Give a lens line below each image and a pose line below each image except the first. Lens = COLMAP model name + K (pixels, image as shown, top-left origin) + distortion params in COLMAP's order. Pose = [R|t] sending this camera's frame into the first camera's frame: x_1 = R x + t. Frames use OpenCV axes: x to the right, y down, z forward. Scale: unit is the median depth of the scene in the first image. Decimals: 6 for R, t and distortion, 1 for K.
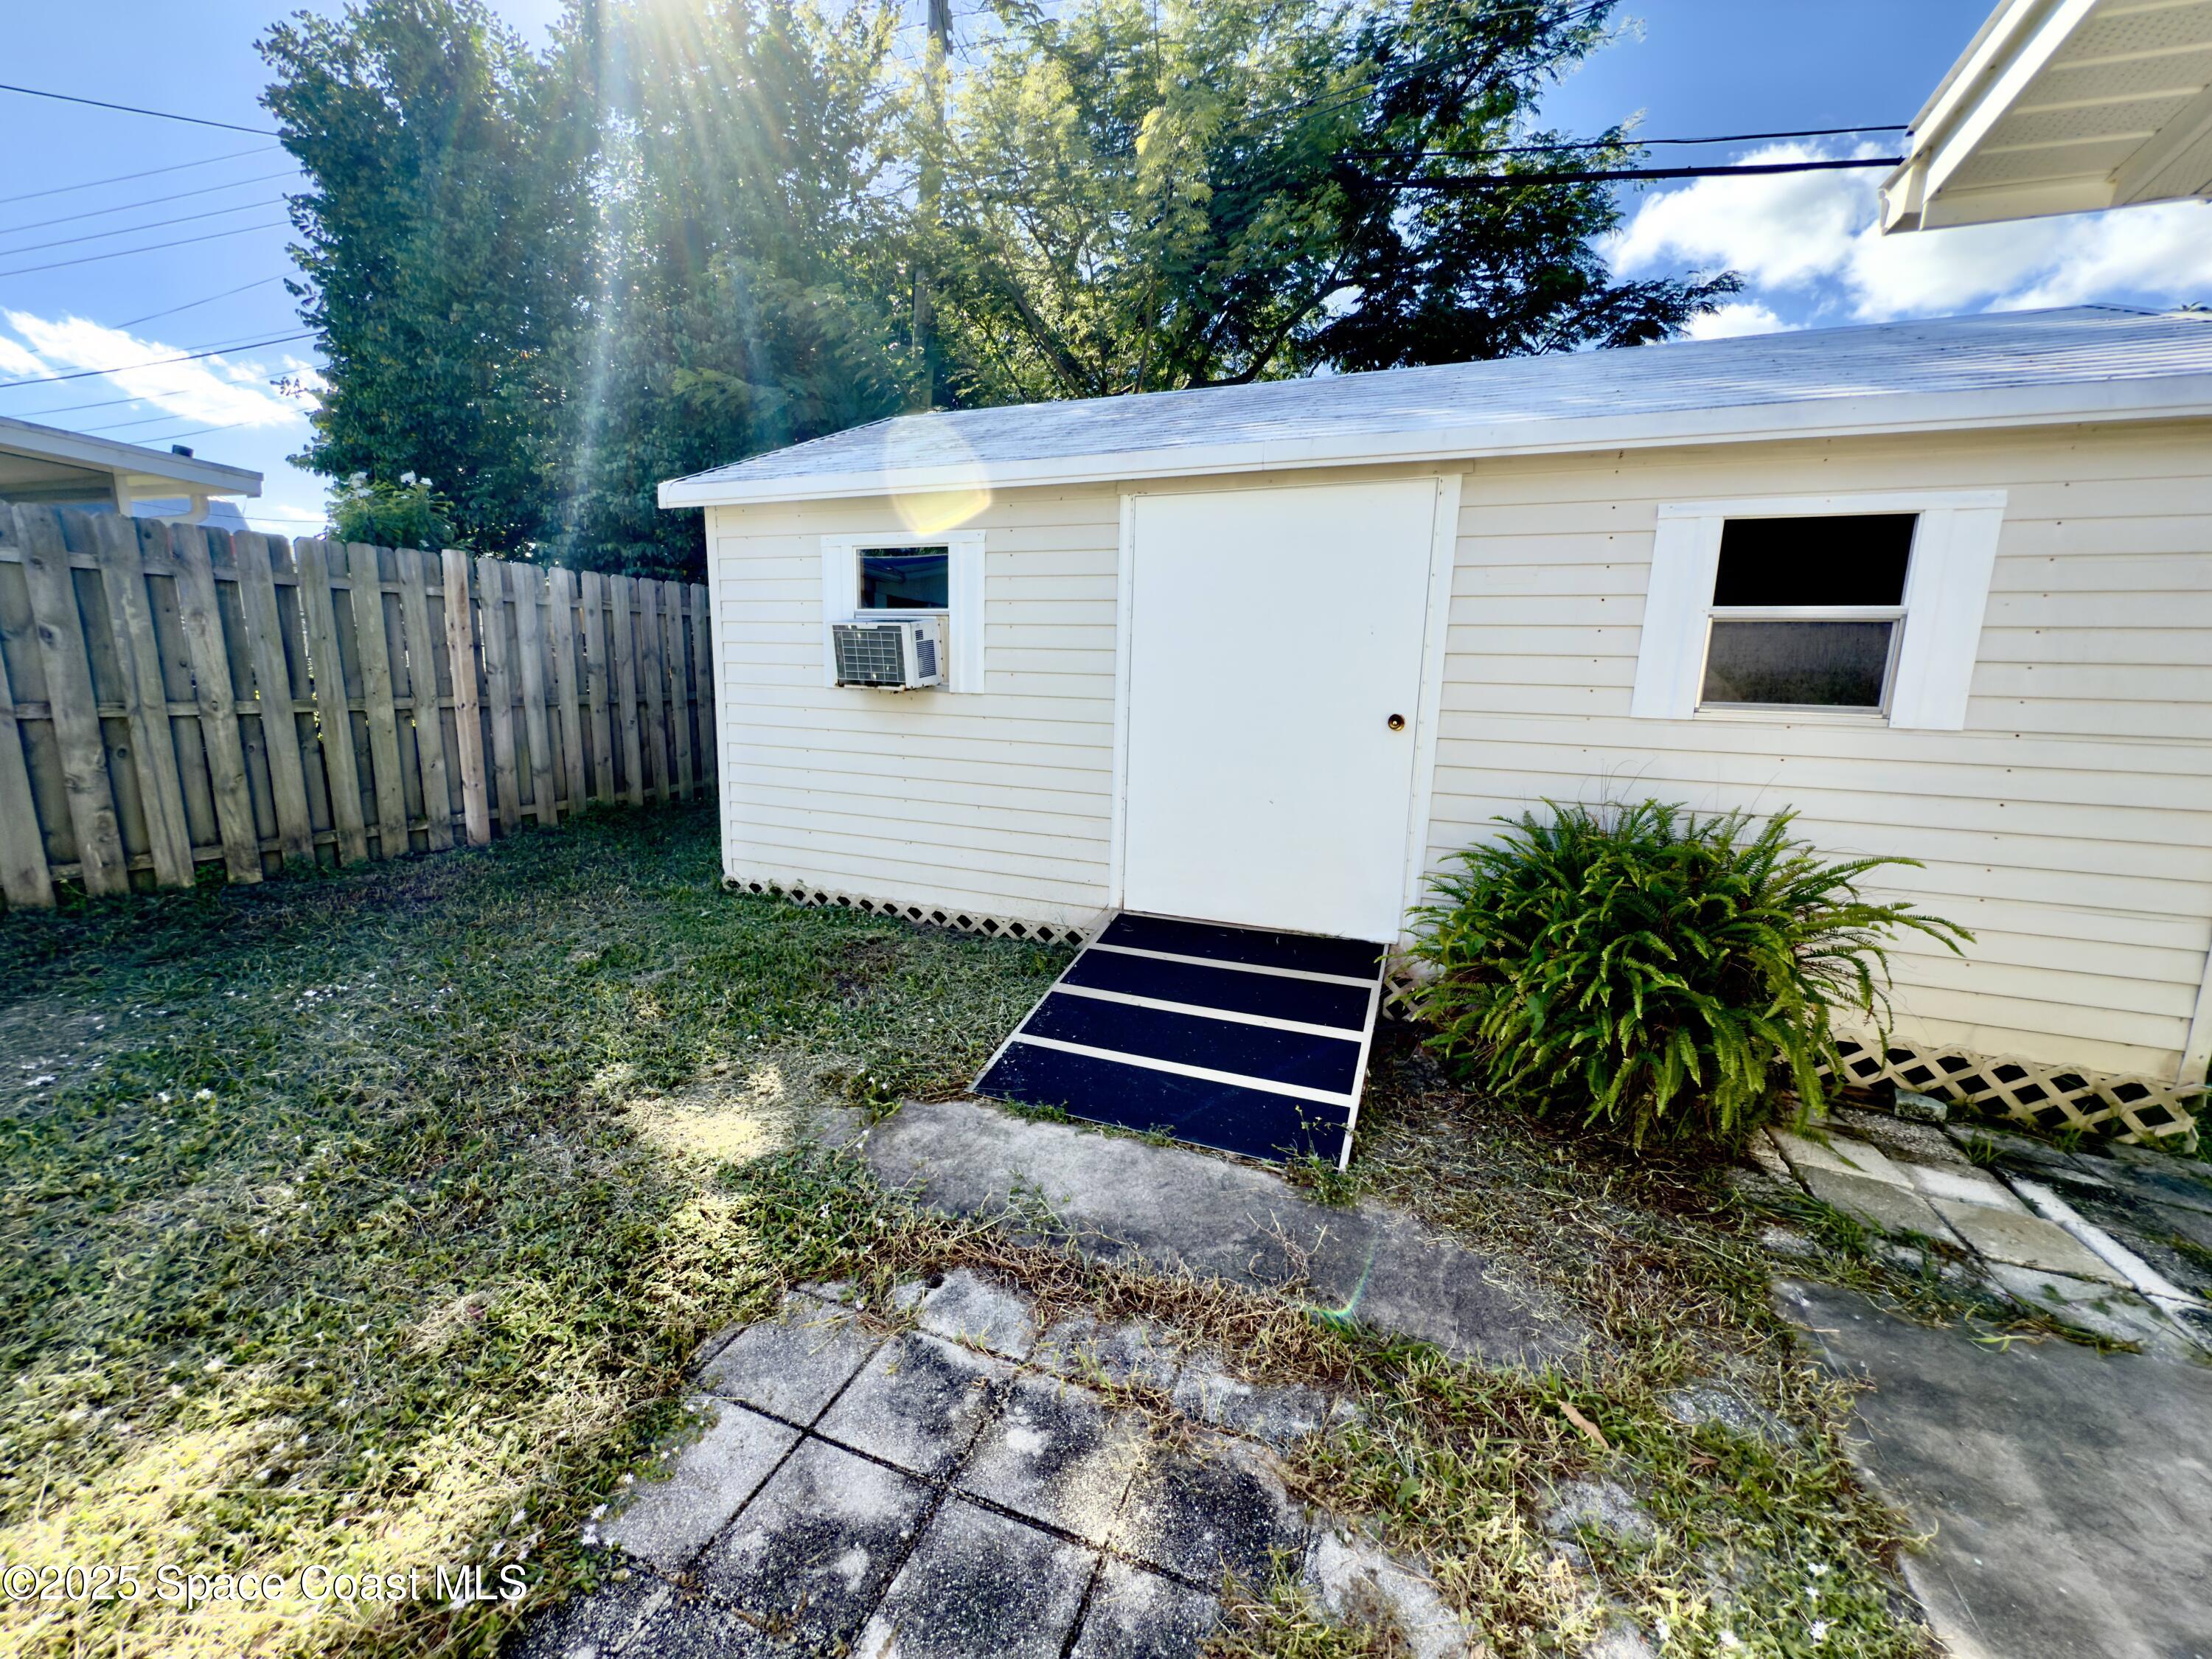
lens RADIAL K [[876.7, 0, 1106.0], [0, 876.7, 829.5], [0, 0, 1]] dist [0.000387, 0.000165]
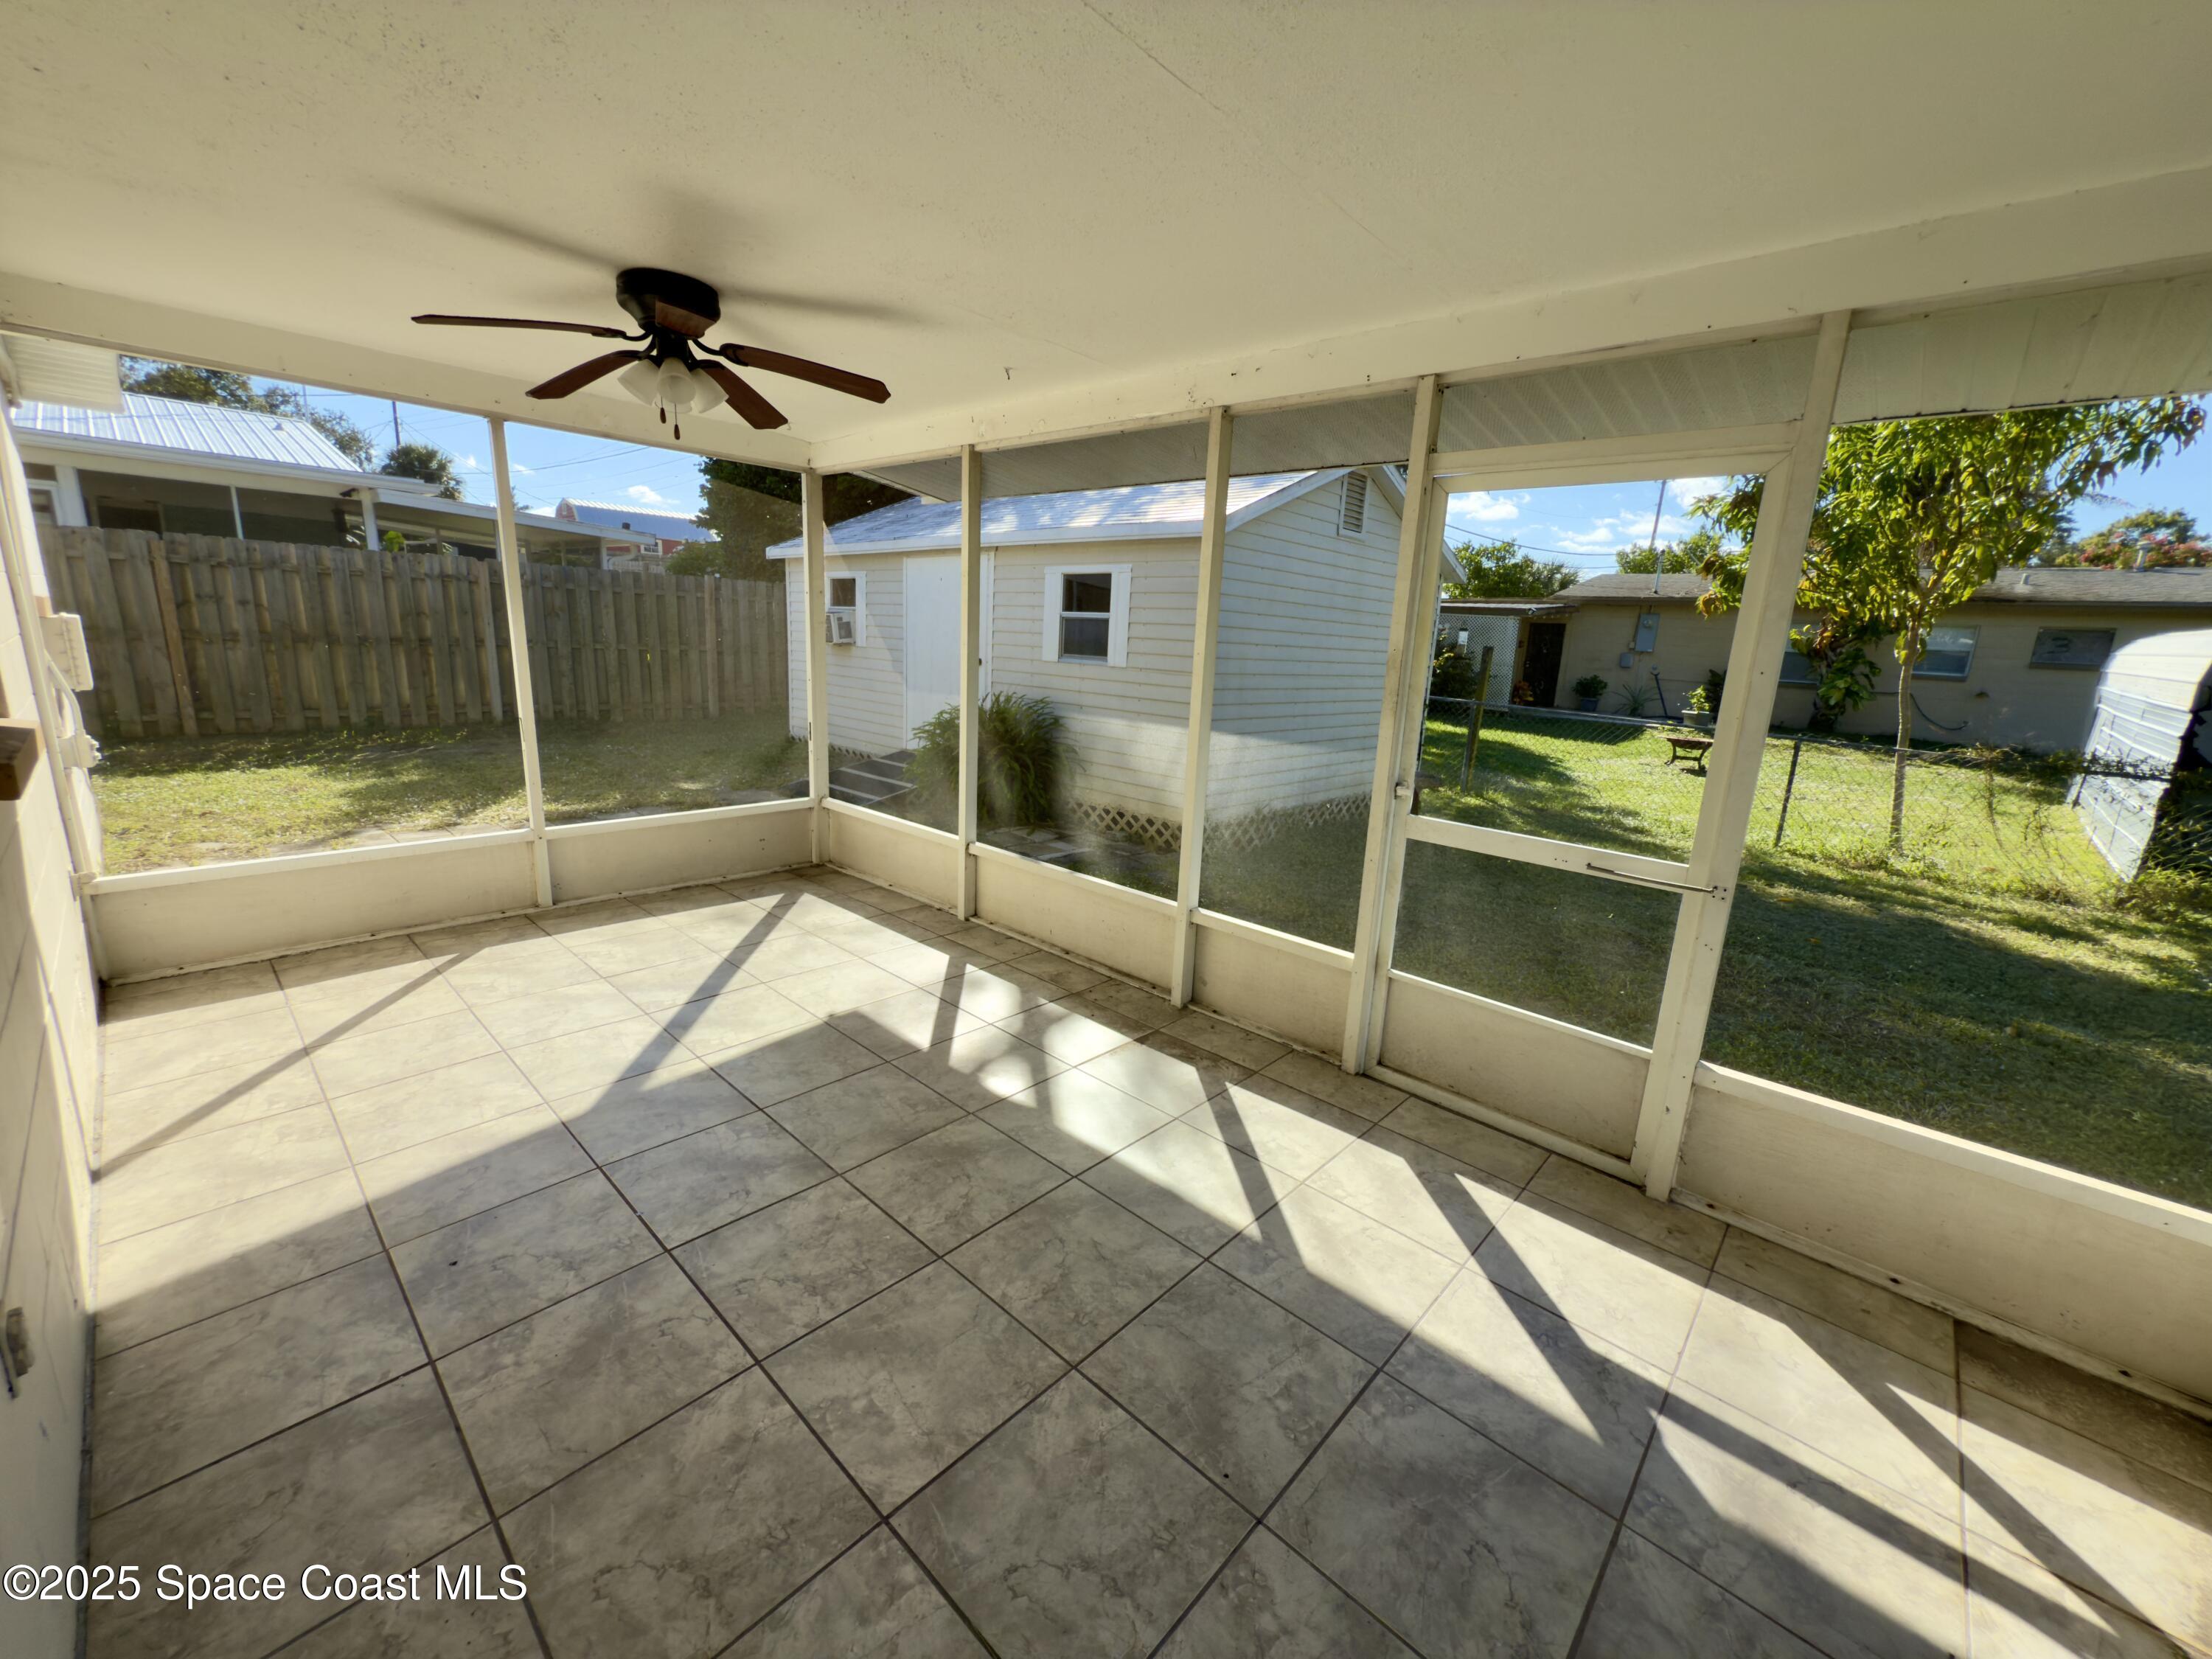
lens RADIAL K [[876.7, 0, 1106.0], [0, 876.7, 829.5], [0, 0, 1]] dist [0.000387, 0.000165]
pose [[0.929795, 0.098732, -0.354589, 1.151798], [-0.091593, 0.995112, 0.036907, 0.149412], [0.356500, -0.001839, 0.934294, -0.760953]]
